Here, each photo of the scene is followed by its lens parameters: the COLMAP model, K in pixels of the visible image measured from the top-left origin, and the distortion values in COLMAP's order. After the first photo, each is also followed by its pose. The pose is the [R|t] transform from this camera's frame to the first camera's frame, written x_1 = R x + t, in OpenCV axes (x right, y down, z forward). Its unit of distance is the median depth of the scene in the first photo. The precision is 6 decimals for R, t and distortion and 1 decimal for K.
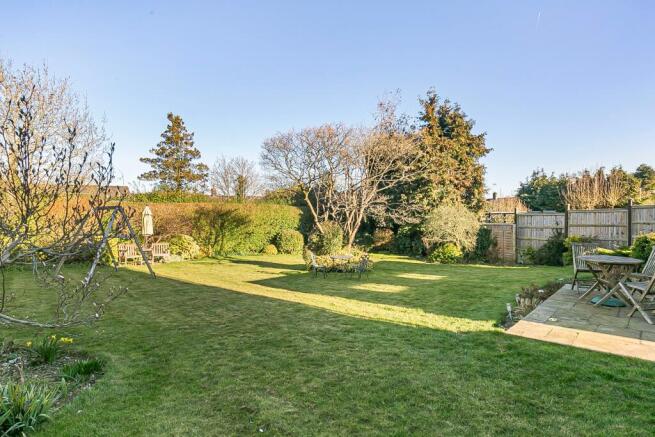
lens RADIAL K [[351.0, 0, 342.5], [0, 351.0, 220.1], [0, 0, 1]] dist [-0.000467, -0.000151]
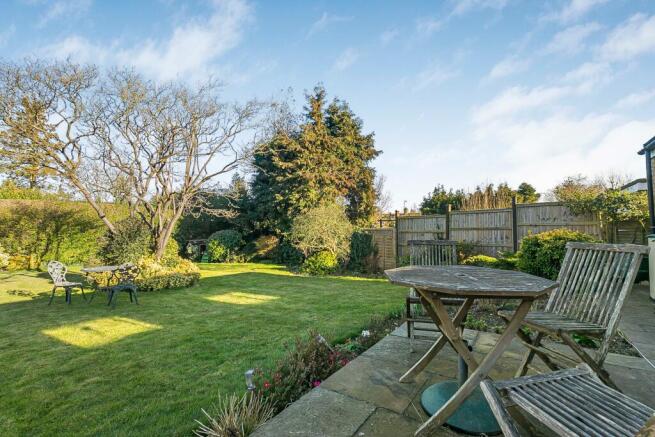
lens RADIAL K [[309.9, 0, 327.5], [0, 309.9, 218.5], [0, 0, 1]] dist [0.002524, 0.000347]
pose [[0.989538, 0.016247, 0.143353, 0.168332], [-0.009343, 0.998770, -0.048700, 0.020147], [-0.143968, 0.046851, 0.988473, 0.207092]]
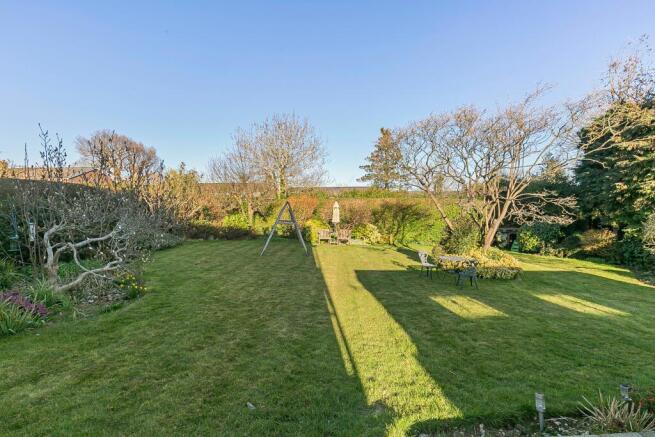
lens RADIAL K [[291.1, 0, 328.5], [0, 291.1, 221.1], [0, 0, 1]] dist [0.002415, -0.000043]
pose [[0.715147, 0.042599, -0.697675, 0.151942], [-0.021857, 0.999016, 0.038594, -0.005399], [0.698632, -0.012351, 0.715374, 0.140424]]
